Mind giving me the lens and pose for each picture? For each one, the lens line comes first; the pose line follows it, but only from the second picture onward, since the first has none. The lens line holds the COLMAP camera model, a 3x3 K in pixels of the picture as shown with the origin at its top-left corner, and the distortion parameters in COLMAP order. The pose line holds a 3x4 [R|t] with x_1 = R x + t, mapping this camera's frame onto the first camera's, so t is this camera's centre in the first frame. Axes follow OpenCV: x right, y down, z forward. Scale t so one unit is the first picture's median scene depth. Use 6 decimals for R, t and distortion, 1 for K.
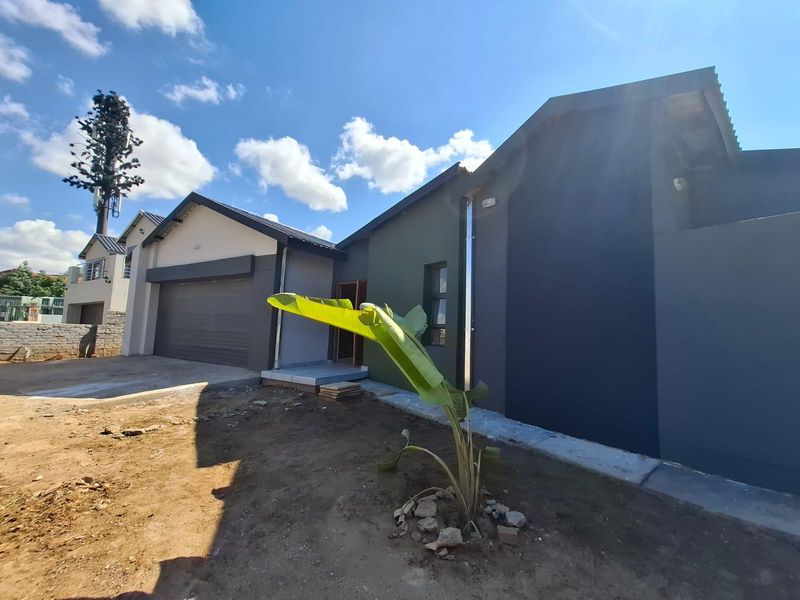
lens RADIAL K [[308.5, 0, 400.0], [0, 308.5, 300.0], [0, 0, 1]] dist [-0.000494, -0.000061]
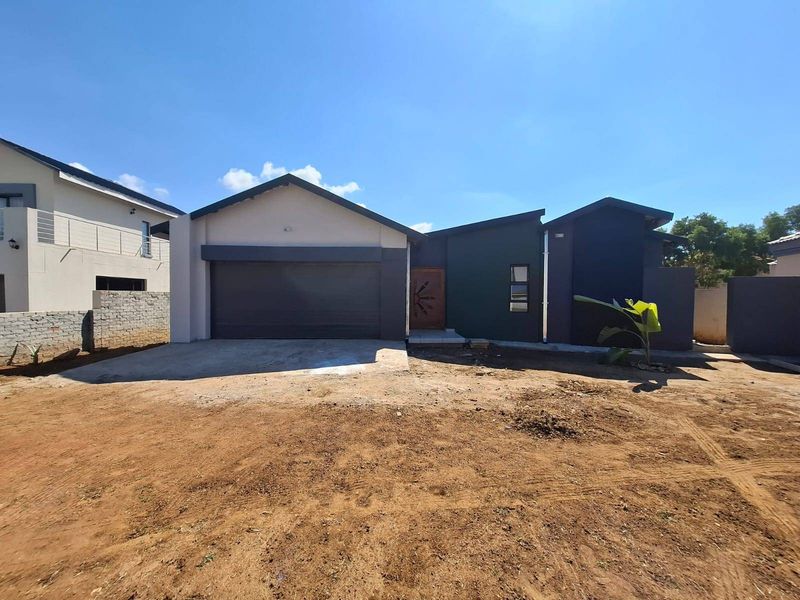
lens RADIAL K [[308.5, 0, 400.0], [0, 308.5, 300.0], [0, 0, 1]] dist [-0.000494, -0.000061]
pose [[0.856991, -0.035725, 0.514092, -0.803030], [-0.027175, 0.993073, 0.114311, -0.060749], [-0.514615, -0.111933, 0.850084, -0.071345]]
